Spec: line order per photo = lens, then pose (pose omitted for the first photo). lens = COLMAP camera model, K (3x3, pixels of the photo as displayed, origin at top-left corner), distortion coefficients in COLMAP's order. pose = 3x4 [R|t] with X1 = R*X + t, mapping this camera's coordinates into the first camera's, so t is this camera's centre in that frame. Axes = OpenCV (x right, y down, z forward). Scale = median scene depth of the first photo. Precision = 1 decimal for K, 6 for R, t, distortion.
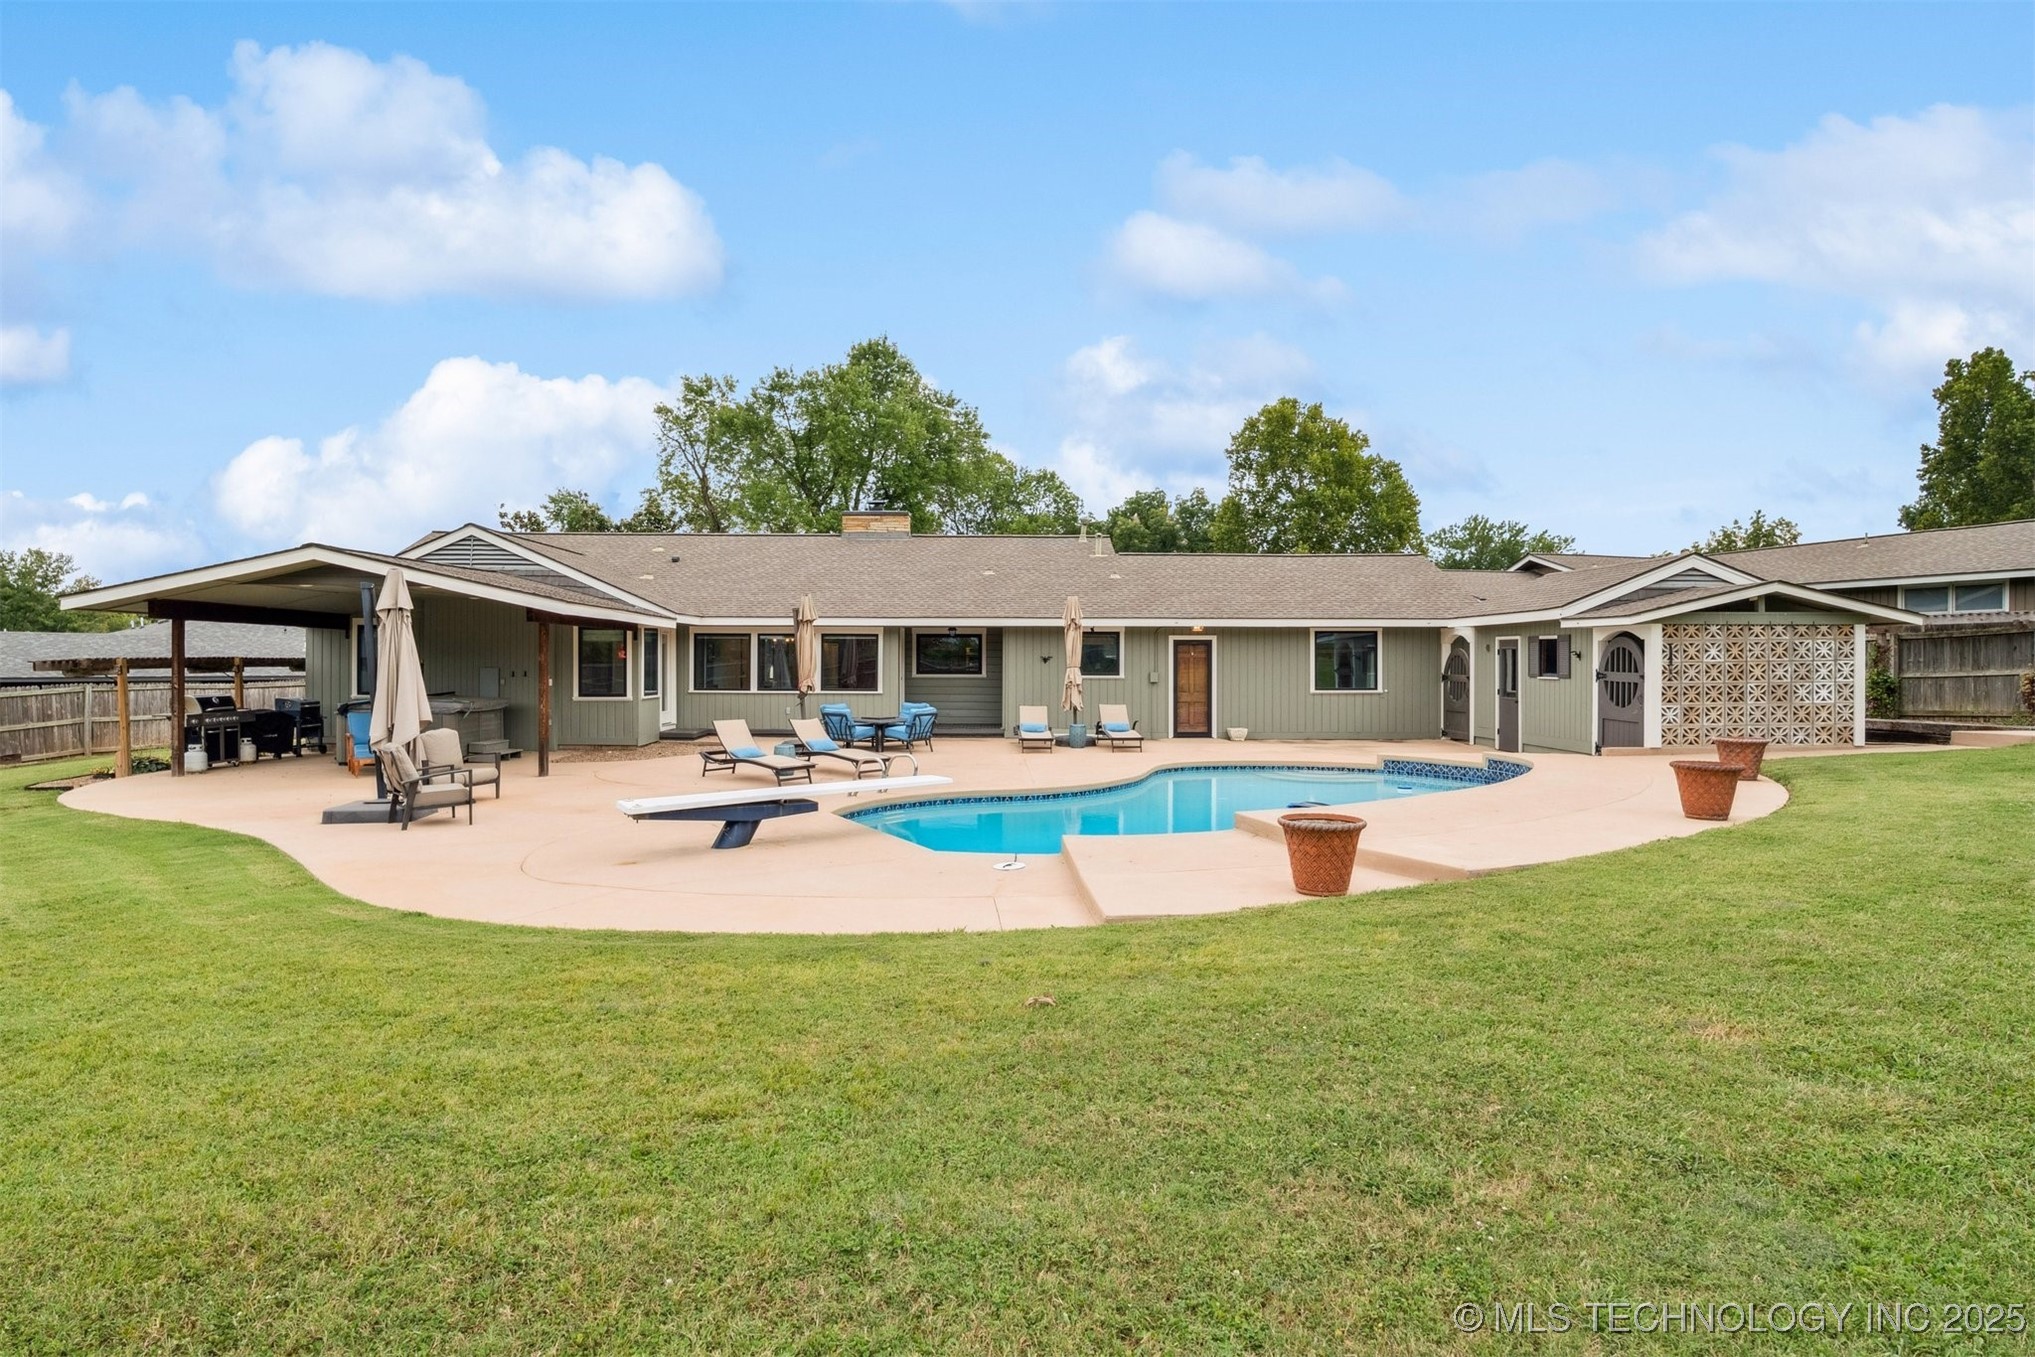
lens RADIAL K [[1148.7, 0, 1017.5], [0, 1148.7, 678.5], [0, 0, 1]] dist [0.001242, 0.000180]
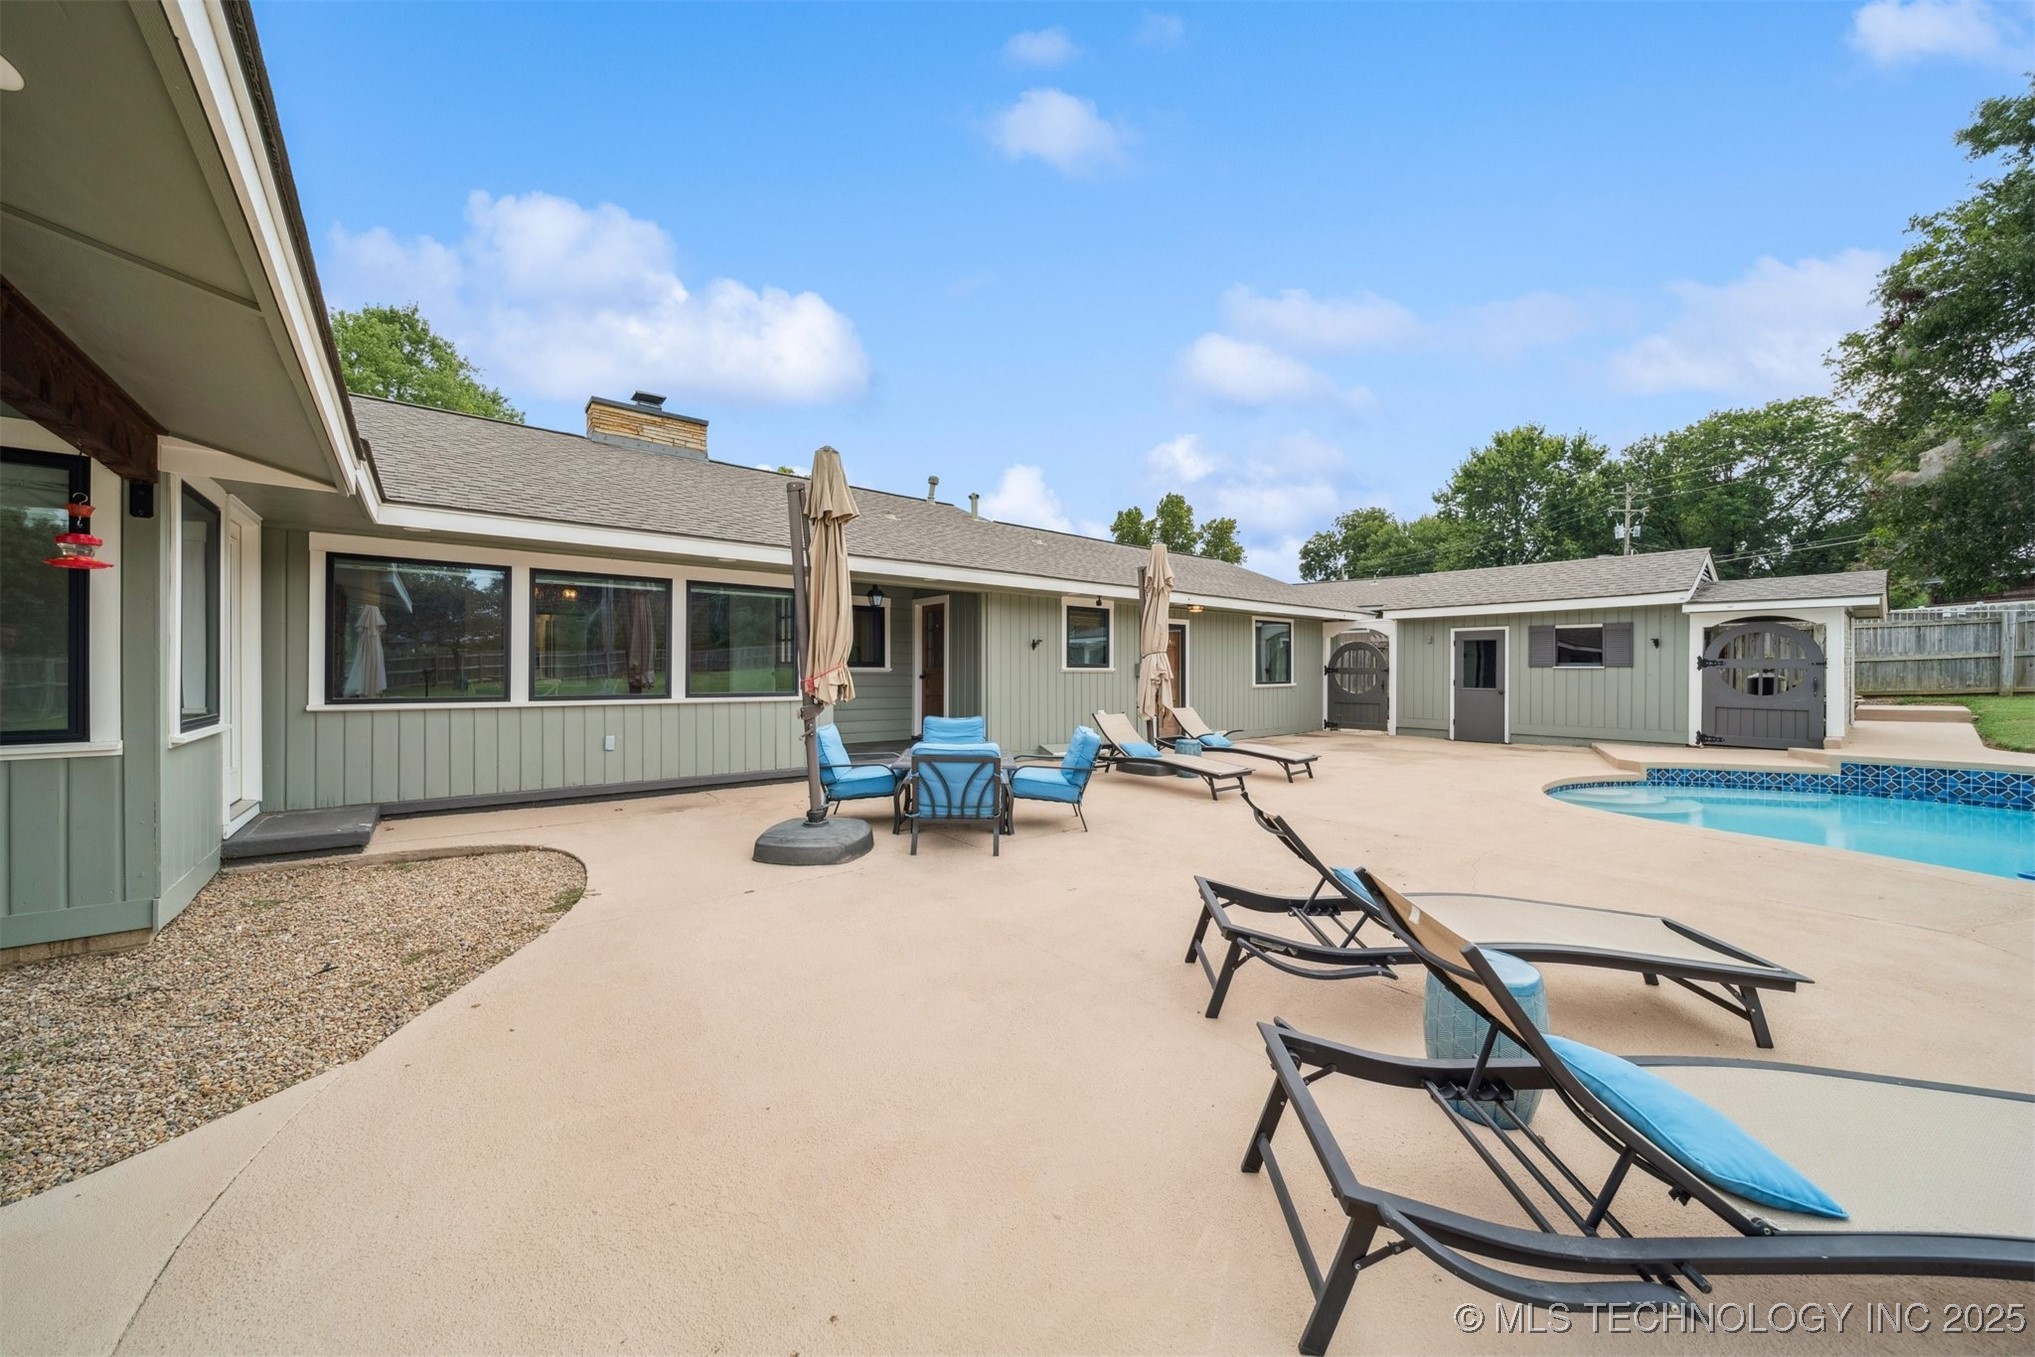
lens RADIAL K [[707.4, 0, 987.4], [0, 707.4, 670.7], [0, 0, 1]] dist [-0.000346, -0.000018]
pose [[0.785215, 0.000844, 0.619223, -0.256164], [0.009622, 0.999862, -0.013564, 0.004658], [-0.619149, 0.016609, 0.785098, 0.690674]]
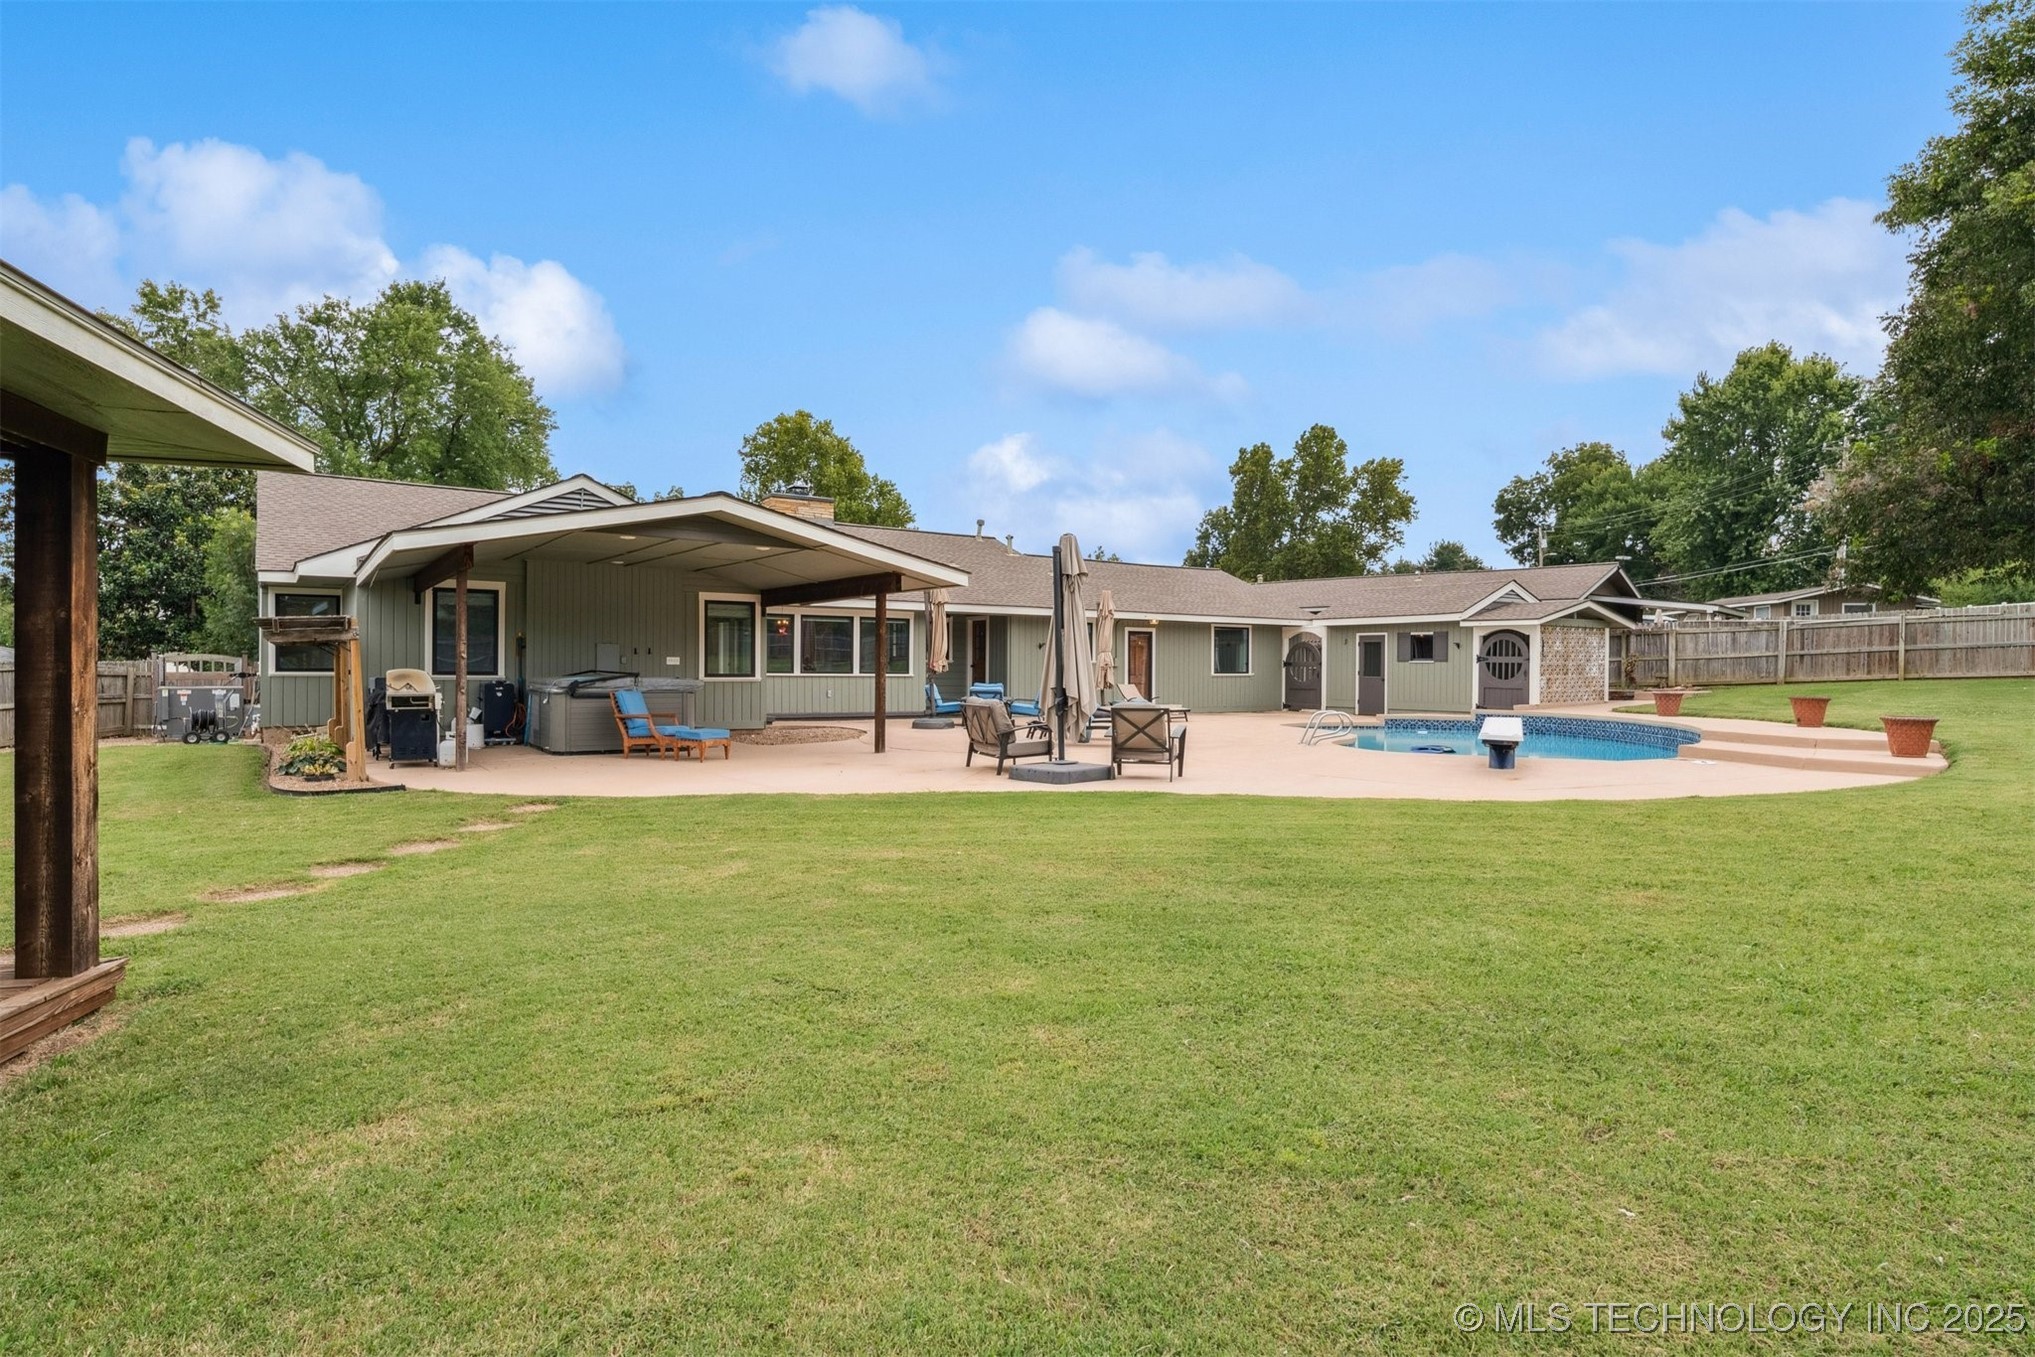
lens RADIAL K [[1148.7, 0, 1017.5], [0, 1148.7, 678.5], [0, 0, 1]] dist [0.001242, 0.000180]
pose [[0.815226, -0.000665, 0.579143, -0.640950], [0.004804, 0.999973, -0.005614, 0.021460], [-0.579124, 0.007359, 0.815207, 0.103297]]
